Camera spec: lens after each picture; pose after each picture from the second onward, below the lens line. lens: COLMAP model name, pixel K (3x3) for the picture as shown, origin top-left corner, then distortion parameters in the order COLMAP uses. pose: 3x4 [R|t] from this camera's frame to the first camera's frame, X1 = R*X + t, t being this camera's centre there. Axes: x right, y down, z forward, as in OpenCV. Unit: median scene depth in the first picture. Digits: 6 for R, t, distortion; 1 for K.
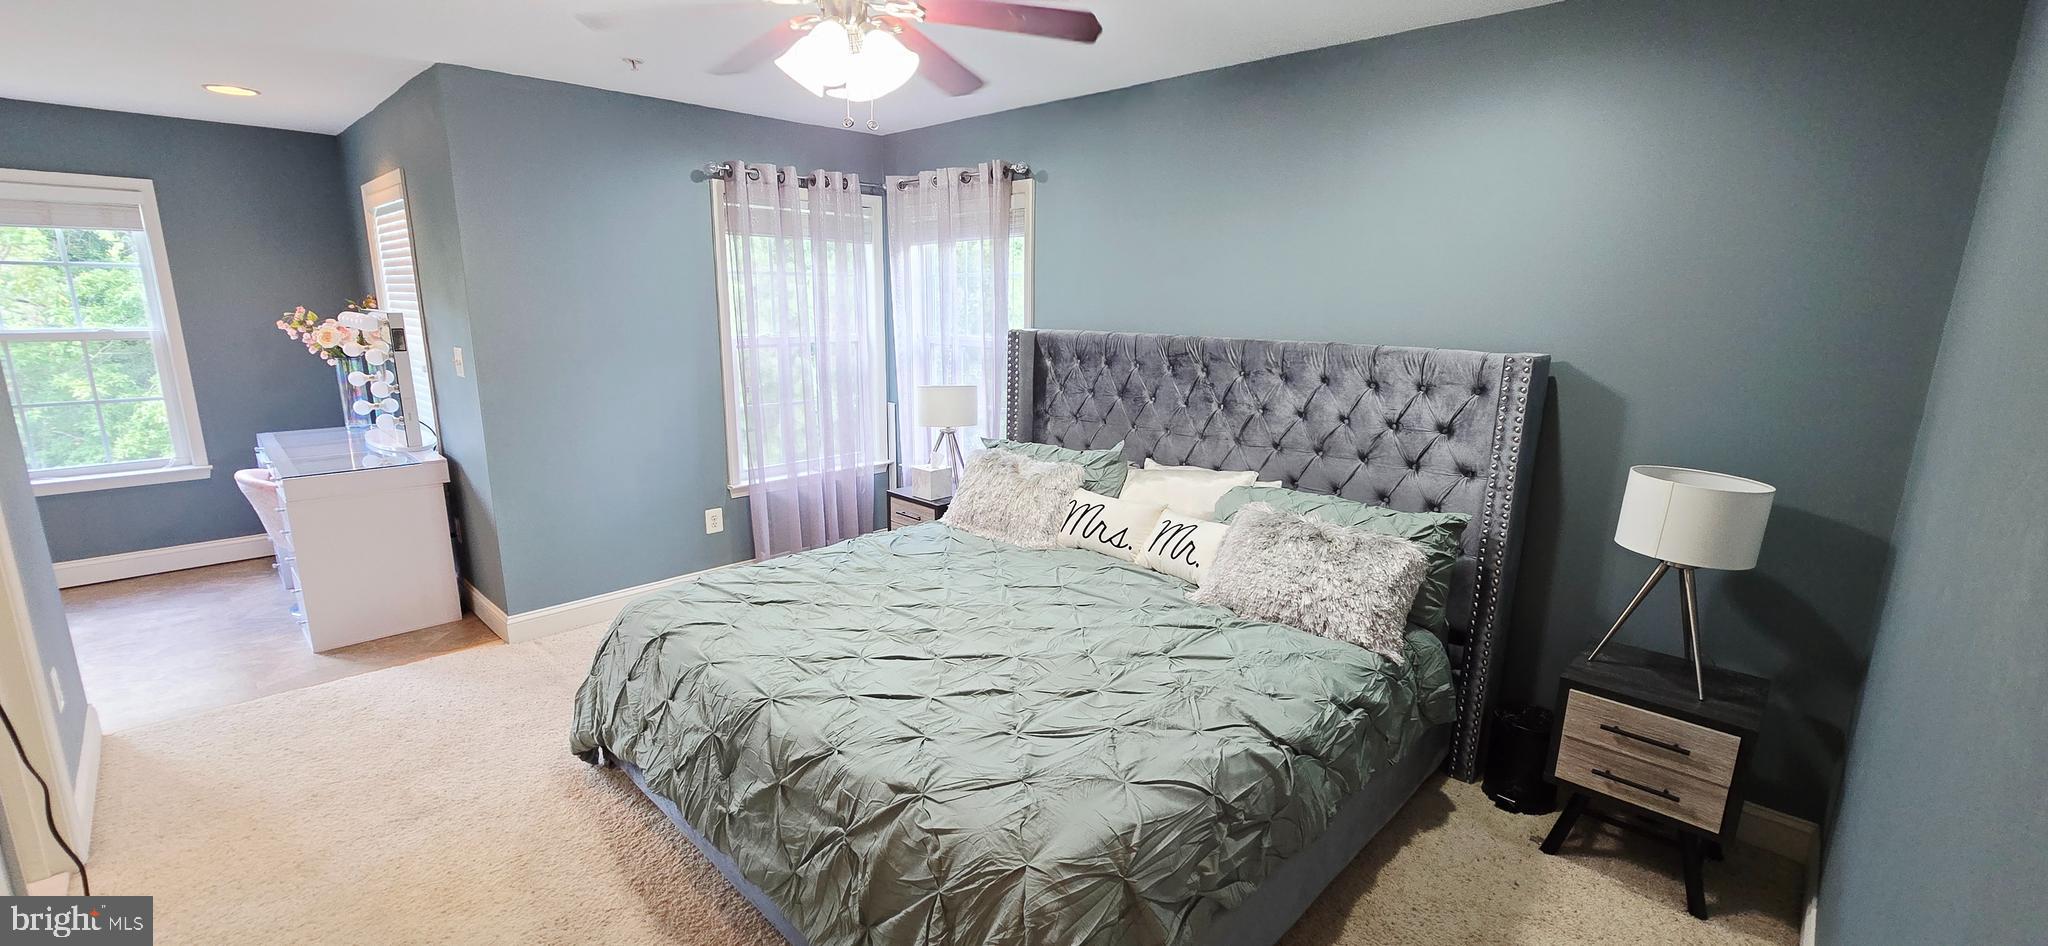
lens RADIAL K [[844.4, 0, 1027.5], [0, 844.4, 473.6], [0, 0, 1]] dist [-0.002835, 0.001290]
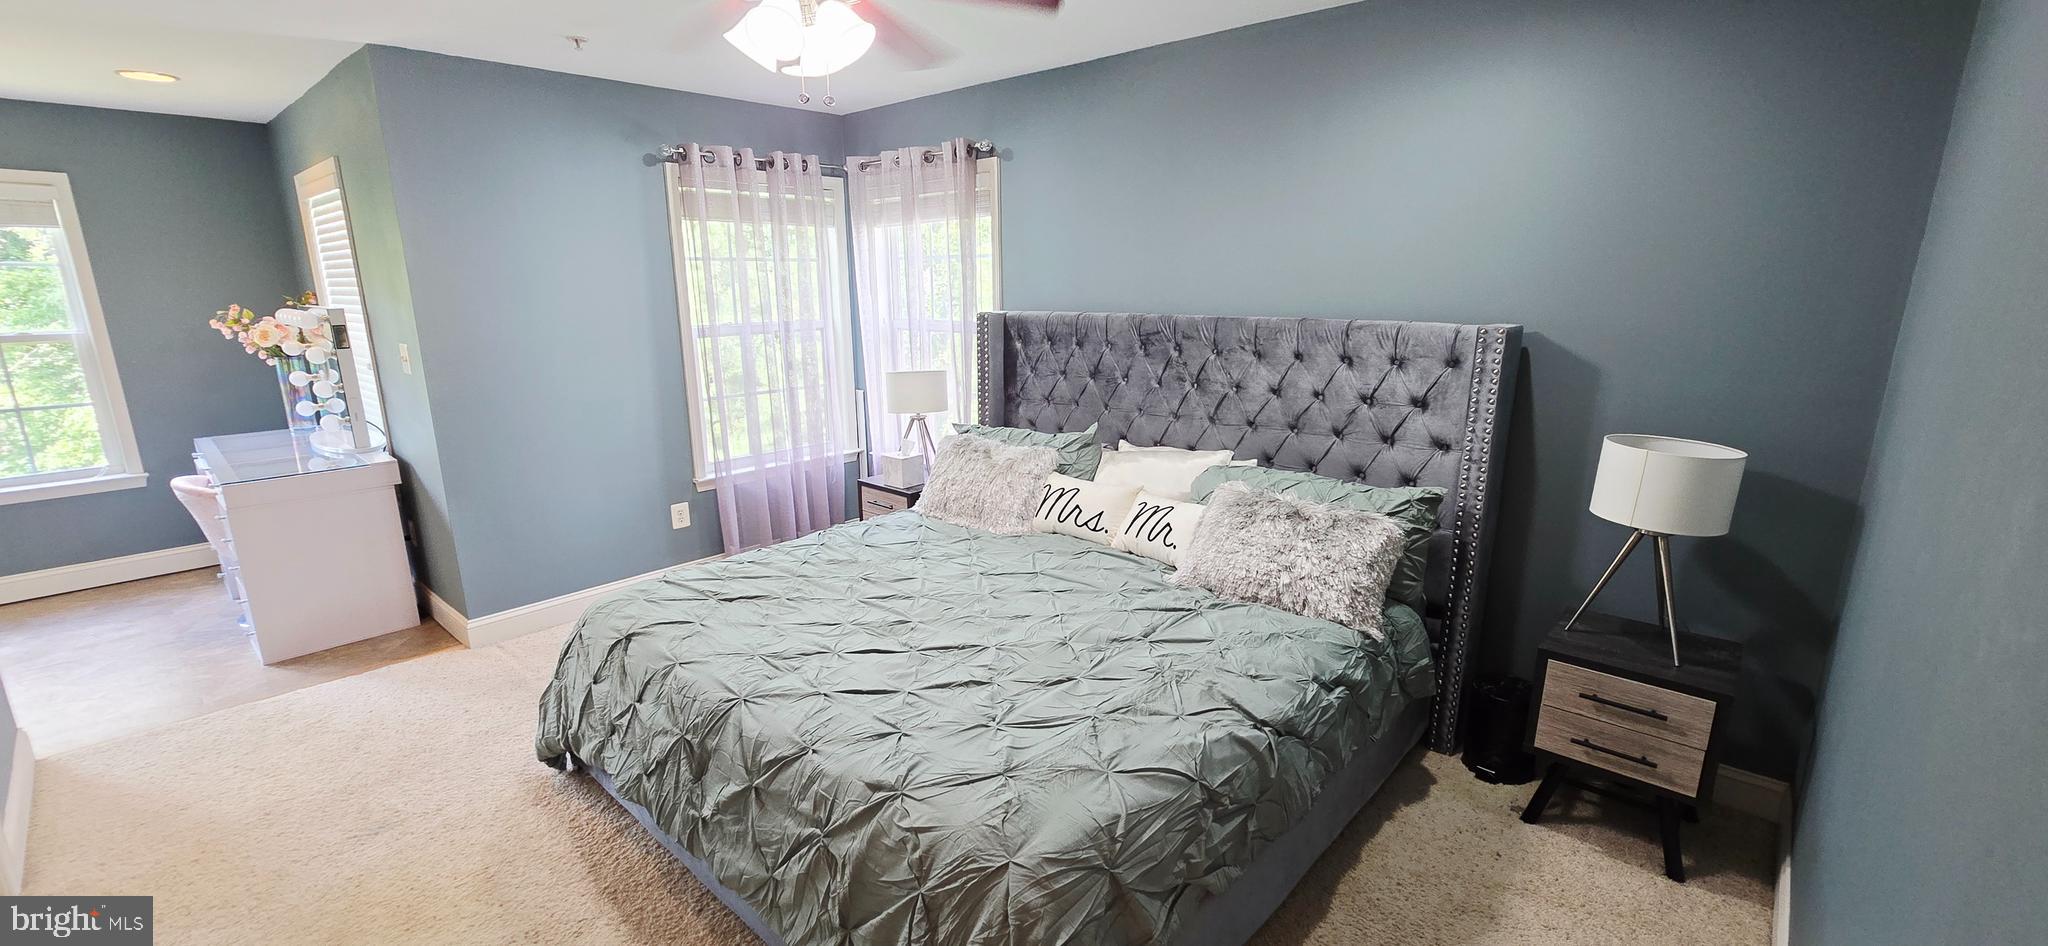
lens RADIAL K [[844.4, 0, 1027.1], [0, 844.4, 474.9], [0, 0, 1]] dist [-0.002835, 0.001290]
pose [[0.999158, -0.027560, 0.030397, 0.000965], [0.026930, 0.999418, 0.020950, -0.001078], [-0.030957, -0.020114, 0.999318, 0.020621]]
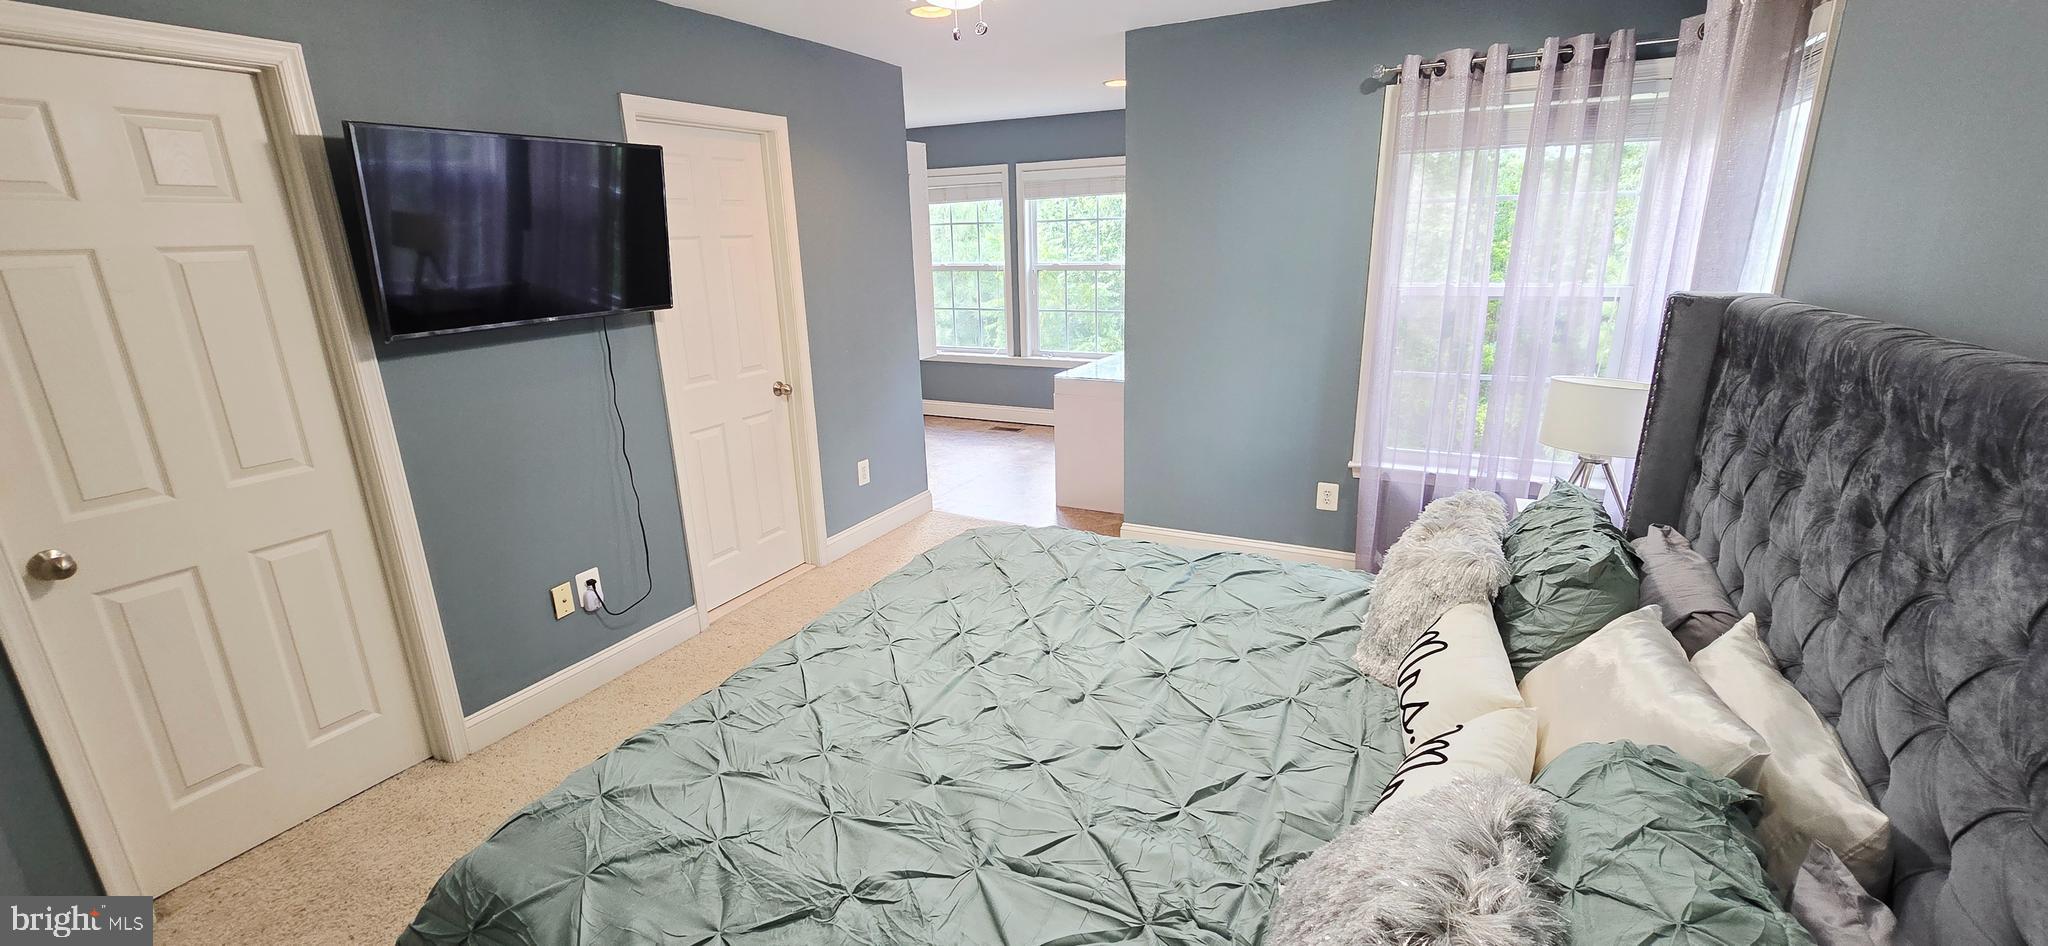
lens RADIAL K [[844.4, 0, 1033.0], [0, 844.4, 484.8], [0, 0, 1]] dist [-0.002835, 0.001290]
pose [[0.300598, 0.257628, -0.918297, 0.515789], [-0.167935, 0.962081, 0.214939, -0.141244], [0.938850, 0.089604, 0.332464, 0.640404]]
